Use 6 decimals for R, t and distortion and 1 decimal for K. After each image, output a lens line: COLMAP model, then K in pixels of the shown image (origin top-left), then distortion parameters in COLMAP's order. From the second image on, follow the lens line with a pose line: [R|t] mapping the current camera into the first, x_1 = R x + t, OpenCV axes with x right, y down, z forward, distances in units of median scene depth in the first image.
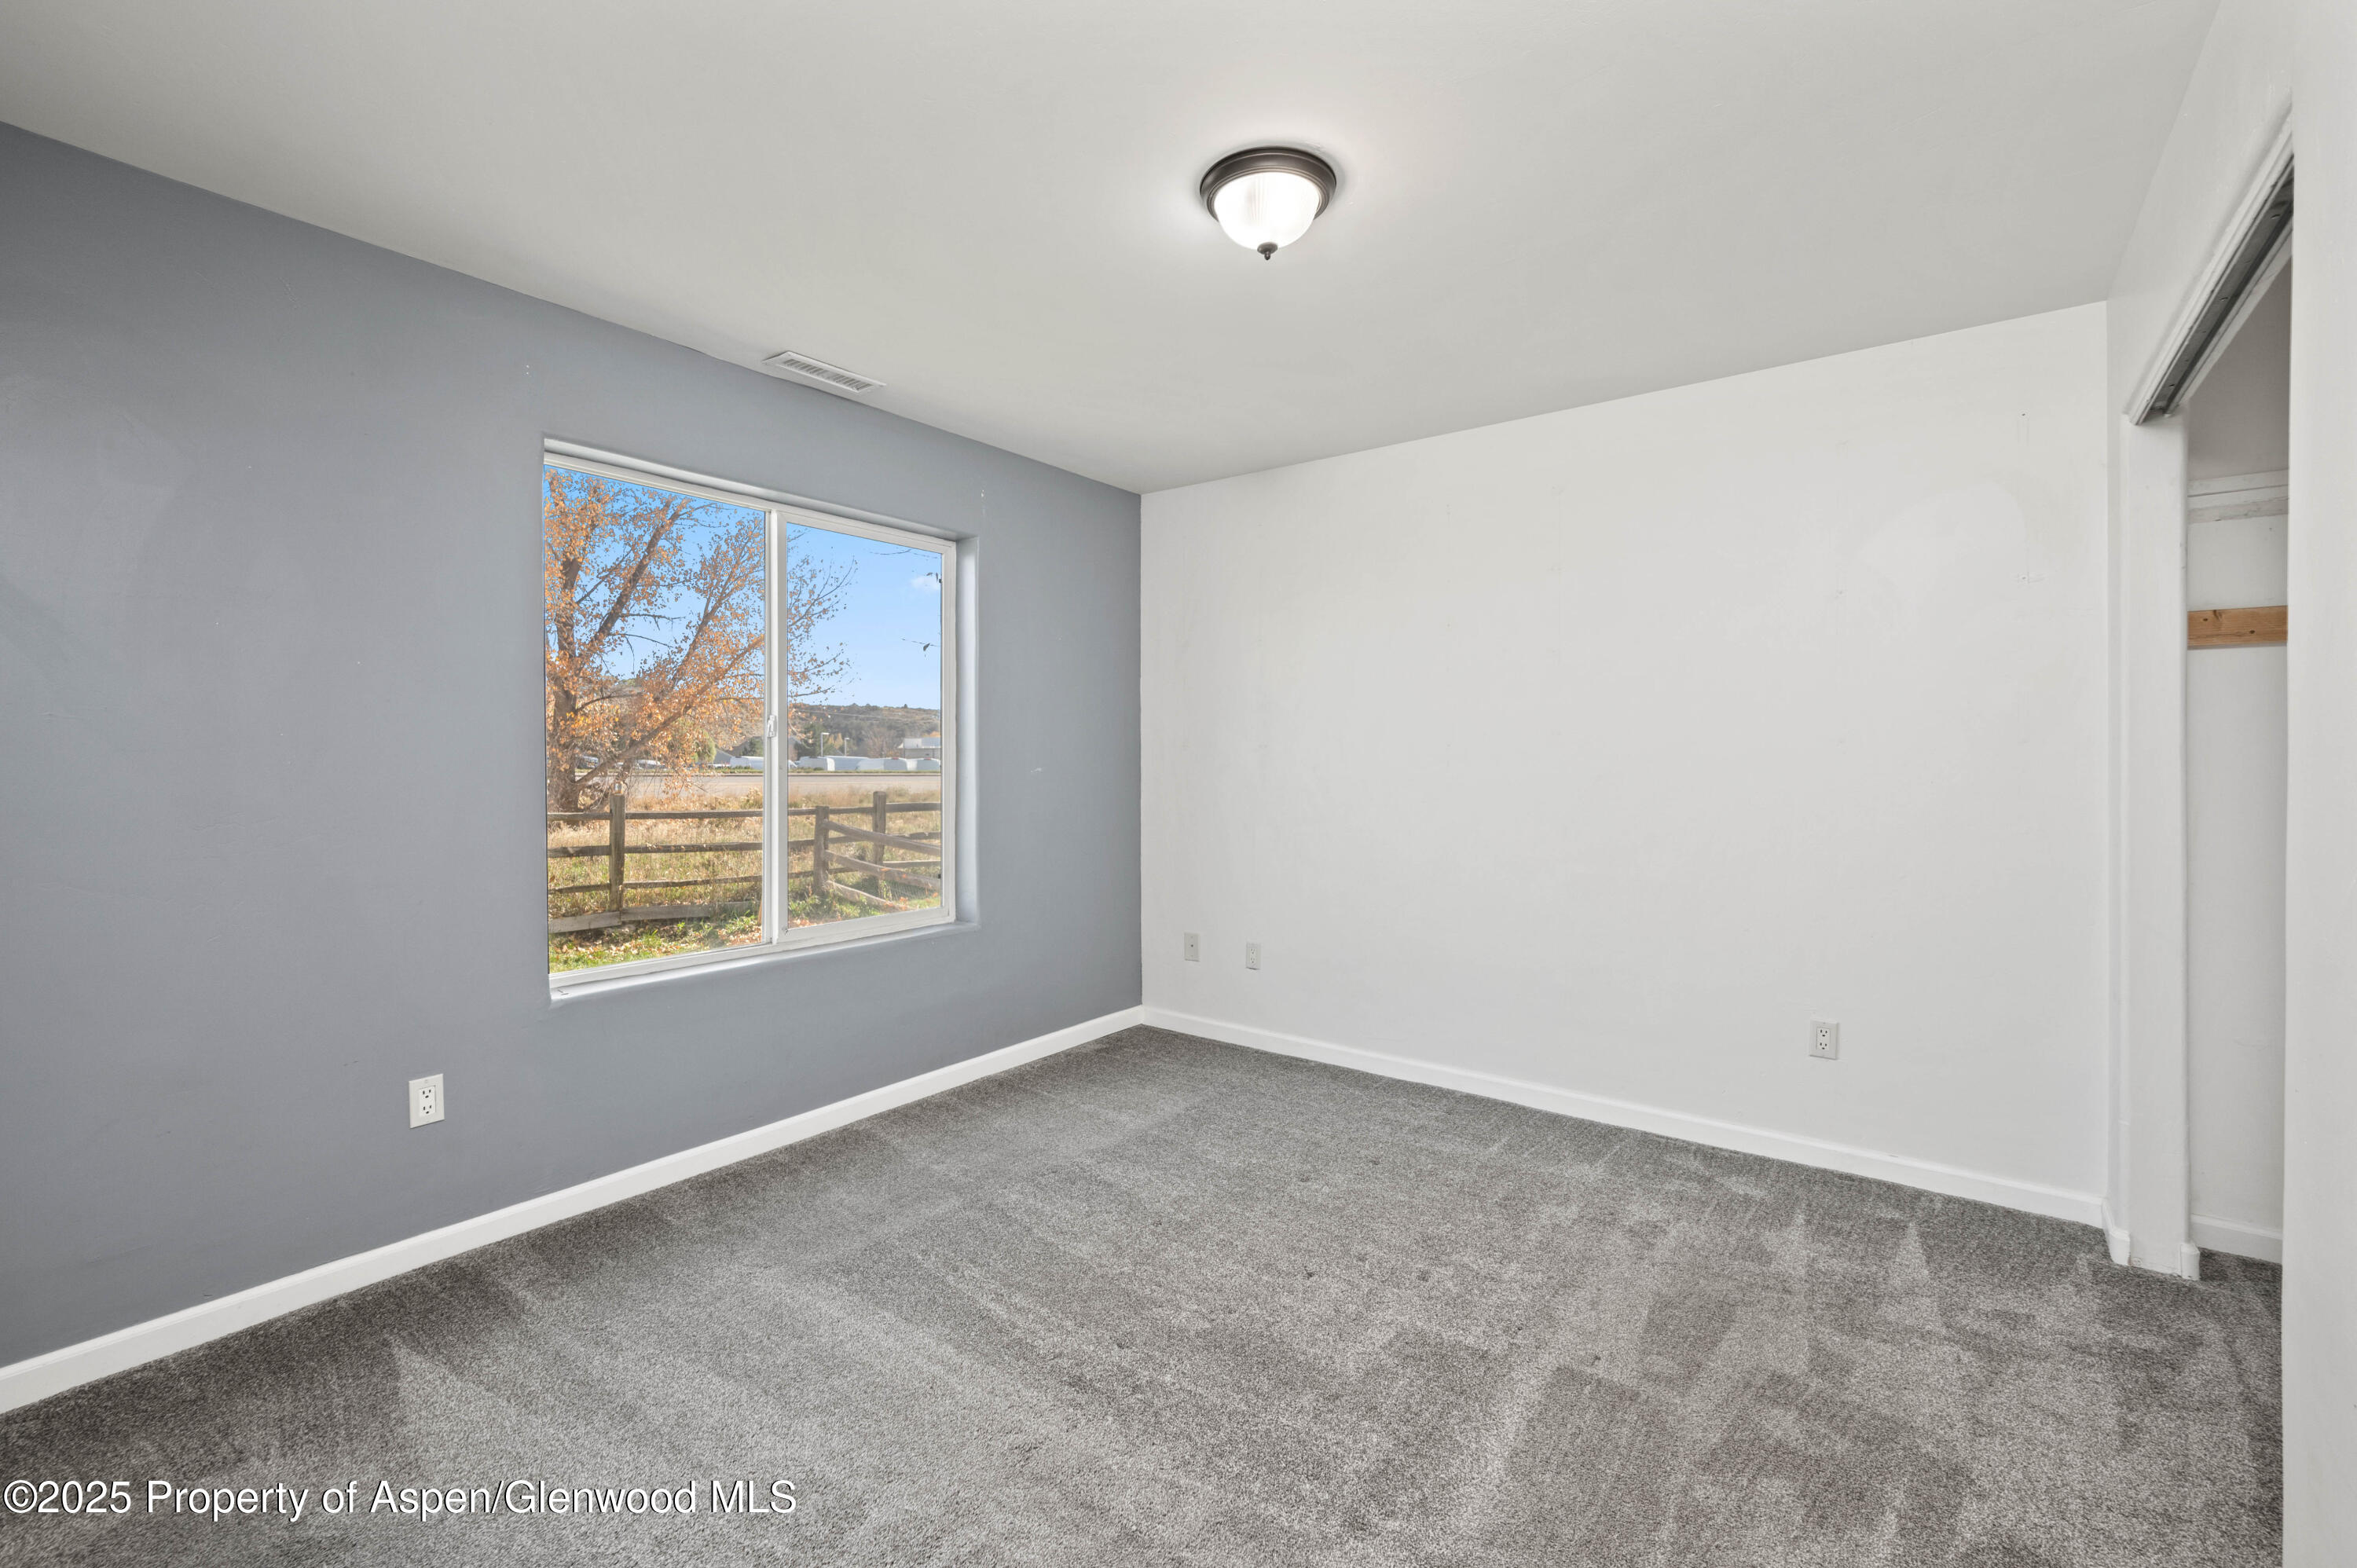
lens RADIAL K [[986.7, 0, 1184.8], [0, 986.7, 756.6], [0, 0, 1]] dist [0.000249, -0.000002]
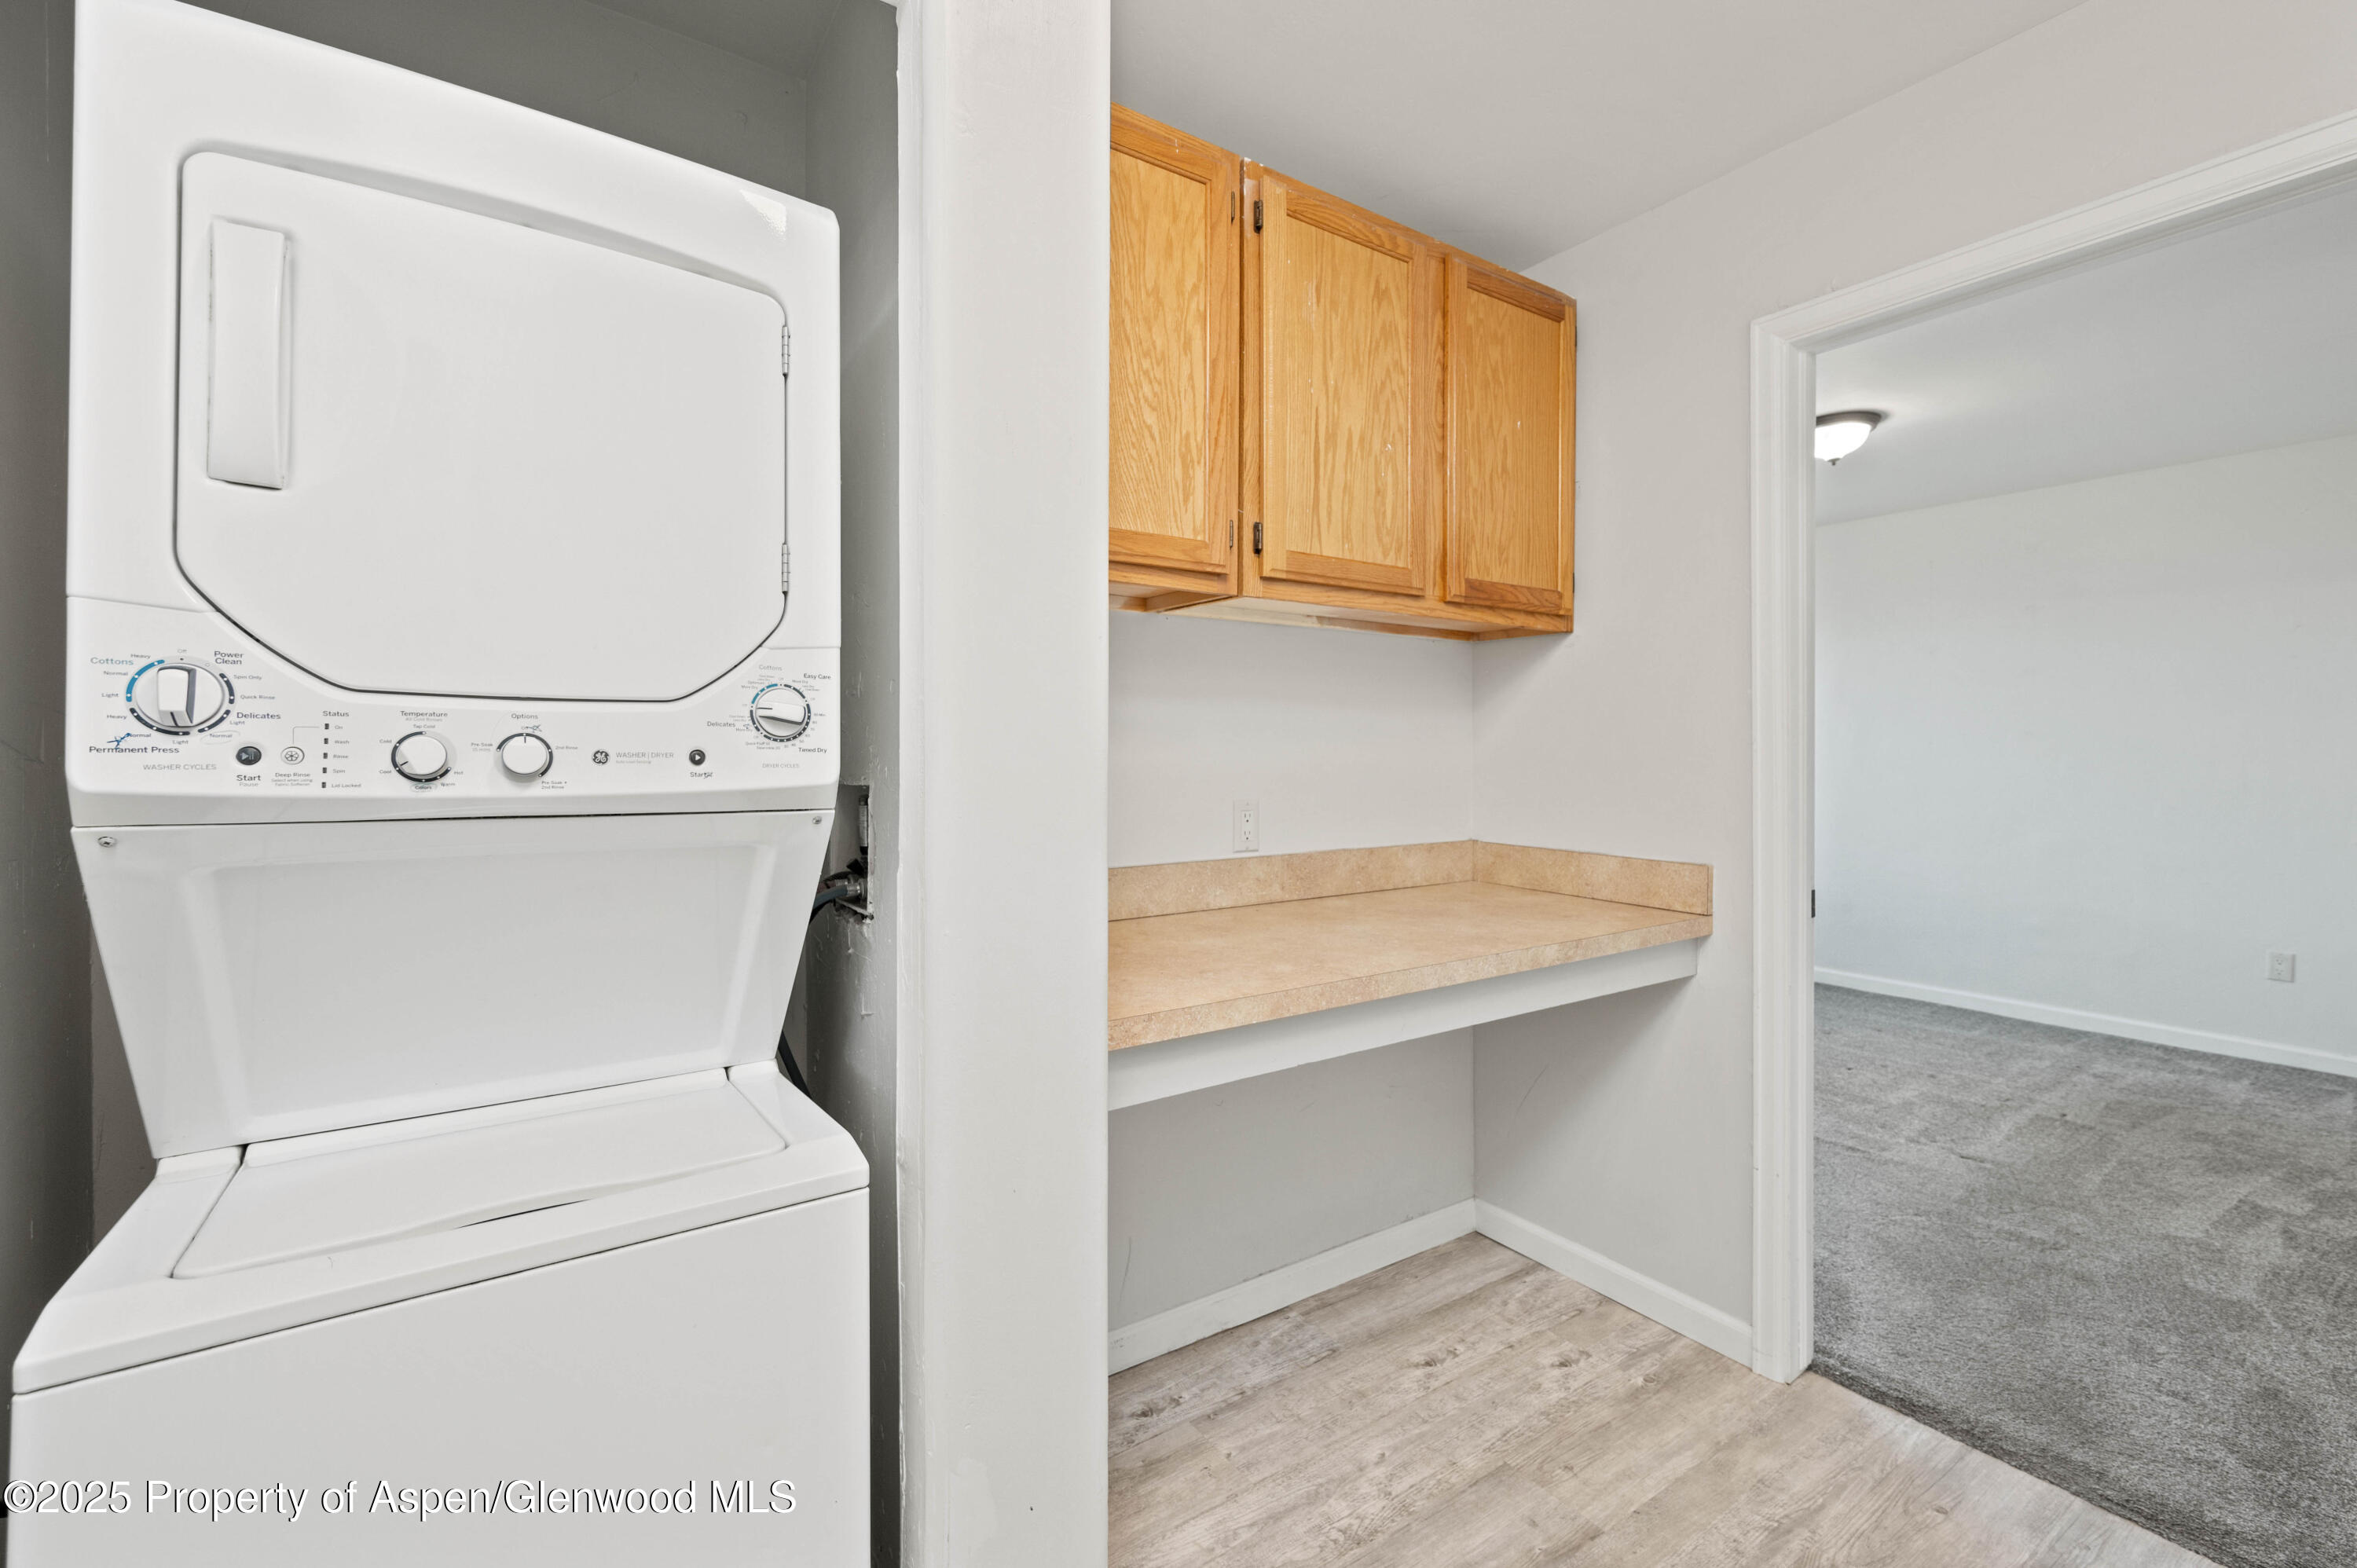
lens RADIAL K [[986.7, 0, 1184.8], [0, 986.7, 756.6], [0, 0, 1]] dist [0.000249, -0.000002]
pose [[0.944134, -0.000289, -0.329562, -0.350050], [0.002117, 0.999984, 0.005187, -0.004969], [0.329555, -0.005594, 0.944120, -0.847181]]
